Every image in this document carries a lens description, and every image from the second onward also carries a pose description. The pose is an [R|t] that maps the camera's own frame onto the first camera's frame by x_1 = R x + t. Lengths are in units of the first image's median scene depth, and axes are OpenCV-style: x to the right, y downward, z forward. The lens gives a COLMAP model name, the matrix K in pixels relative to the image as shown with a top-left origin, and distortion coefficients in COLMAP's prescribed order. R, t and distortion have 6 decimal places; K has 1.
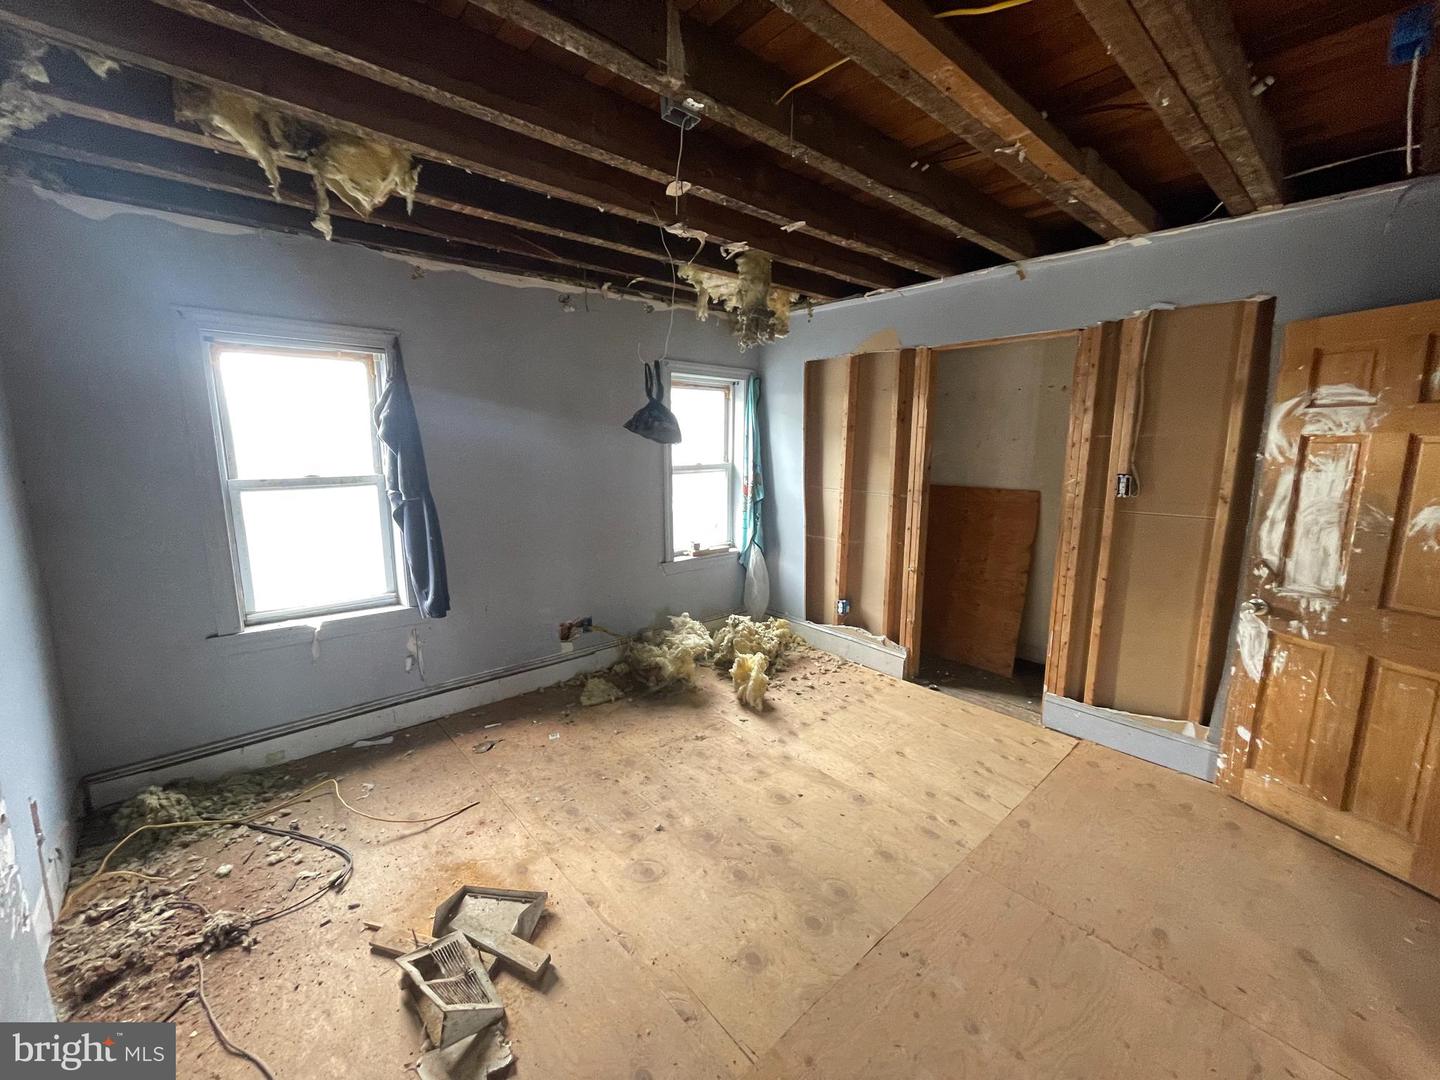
lens RADIAL K [[581.6, 0, 711.7], [0, 581.6, 537.0], [0, 0, 1]] dist [-0.001219, 0.000360]
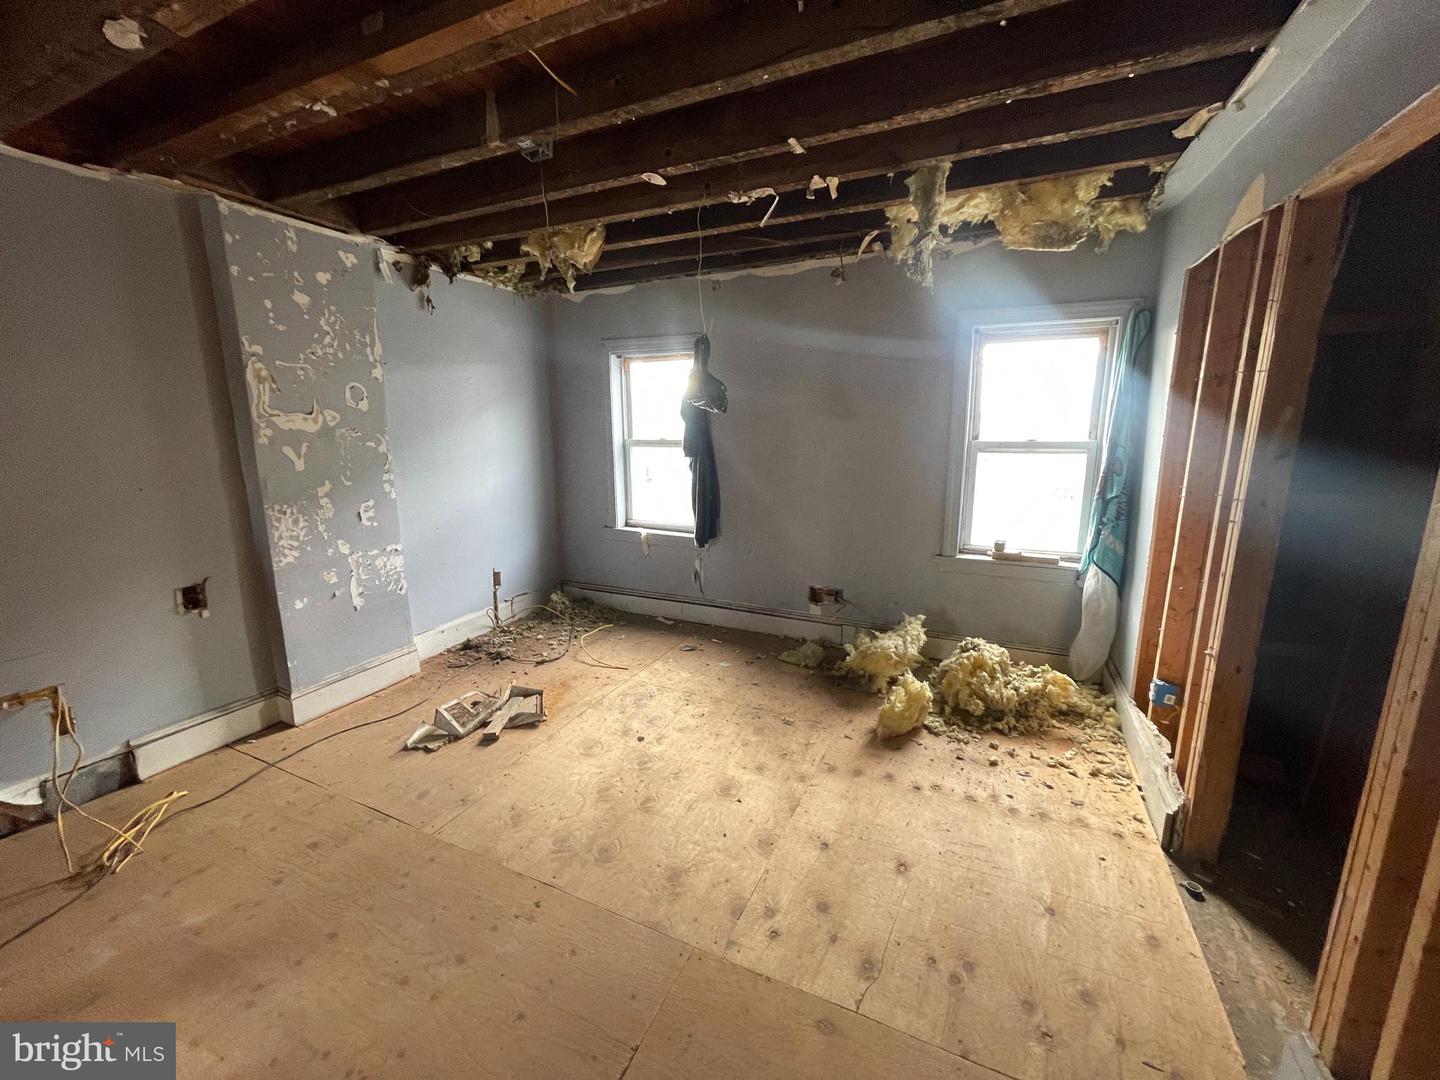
lens RADIAL K [[581.6, 0, 711.7], [0, 581.6, 537.0], [0, 0, 1]] dist [-0.001219, 0.000360]
pose [[0.404262, 0.174683, -0.897807, 0.943498], [-0.142963, 0.981596, 0.126613, -0.073930], [0.903401, 0.077168, 0.421795, 0.586635]]
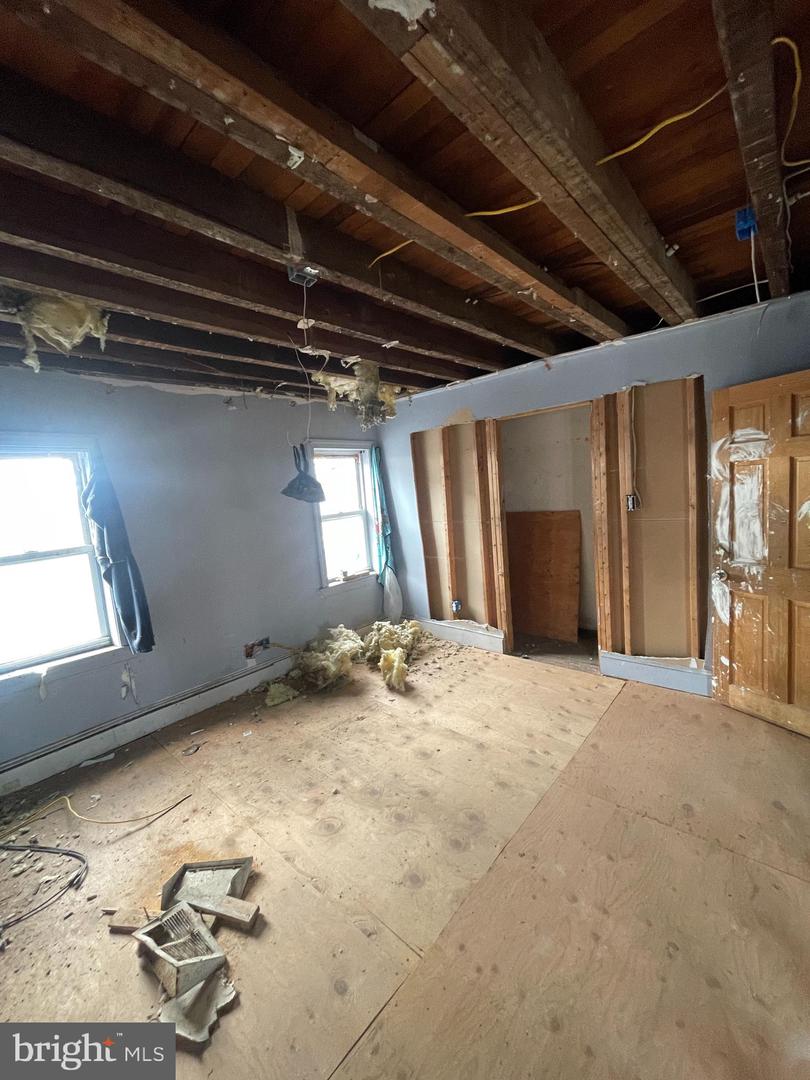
lens RADIAL K [[436.2, 0, 407.3], [0, 436.2, 534.4], [0, 0, 1]] dist [-0.001219, 0.000360]
pose [[0.987990, -0.096563, 0.120625, 0.007152], [0.103632, 0.993162, -0.053756, -0.009186], [-0.114610, 0.065611, 0.991242, -0.035817]]
